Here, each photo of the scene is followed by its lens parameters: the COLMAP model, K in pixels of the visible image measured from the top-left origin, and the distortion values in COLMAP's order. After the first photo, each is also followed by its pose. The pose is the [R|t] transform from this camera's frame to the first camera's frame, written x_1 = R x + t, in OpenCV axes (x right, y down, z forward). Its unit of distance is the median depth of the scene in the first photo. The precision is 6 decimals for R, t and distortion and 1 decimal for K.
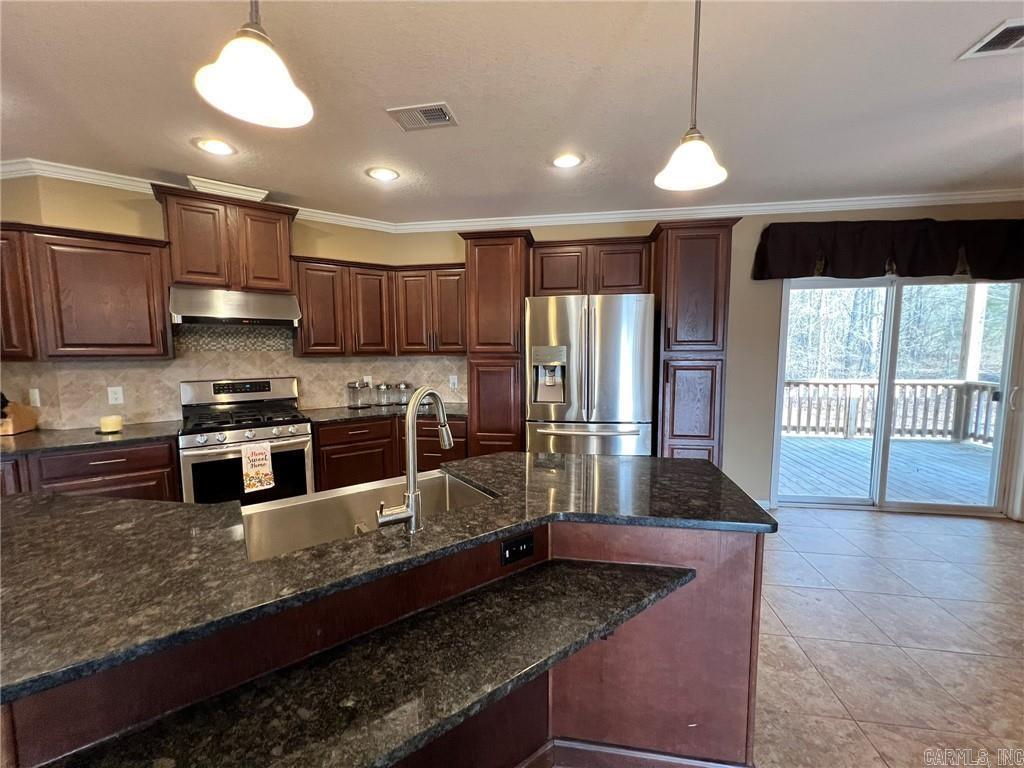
lens RADIAL K [[410.9, 0, 514.8], [0, 410.9, 384.6], [0, 0, 1]] dist [0.001094, 0.000261]
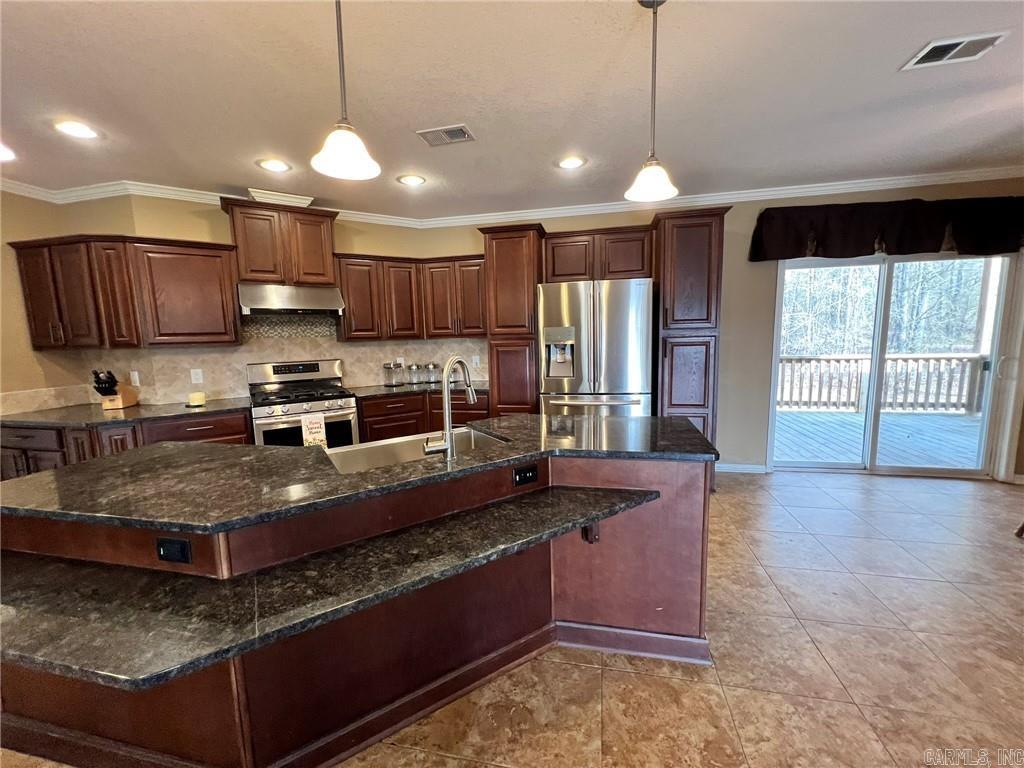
lens RADIAL K [[410.9, 0, 513.9], [0, 410.9, 384.2], [0, 0, 1]] dist [0.001094, 0.000261]
pose [[0.998276, -0.013895, -0.057023, 0.021533], [0.015936, 0.999243, 0.035491, 0.021763], [0.056487, -0.036338, 0.997742, -0.145325]]
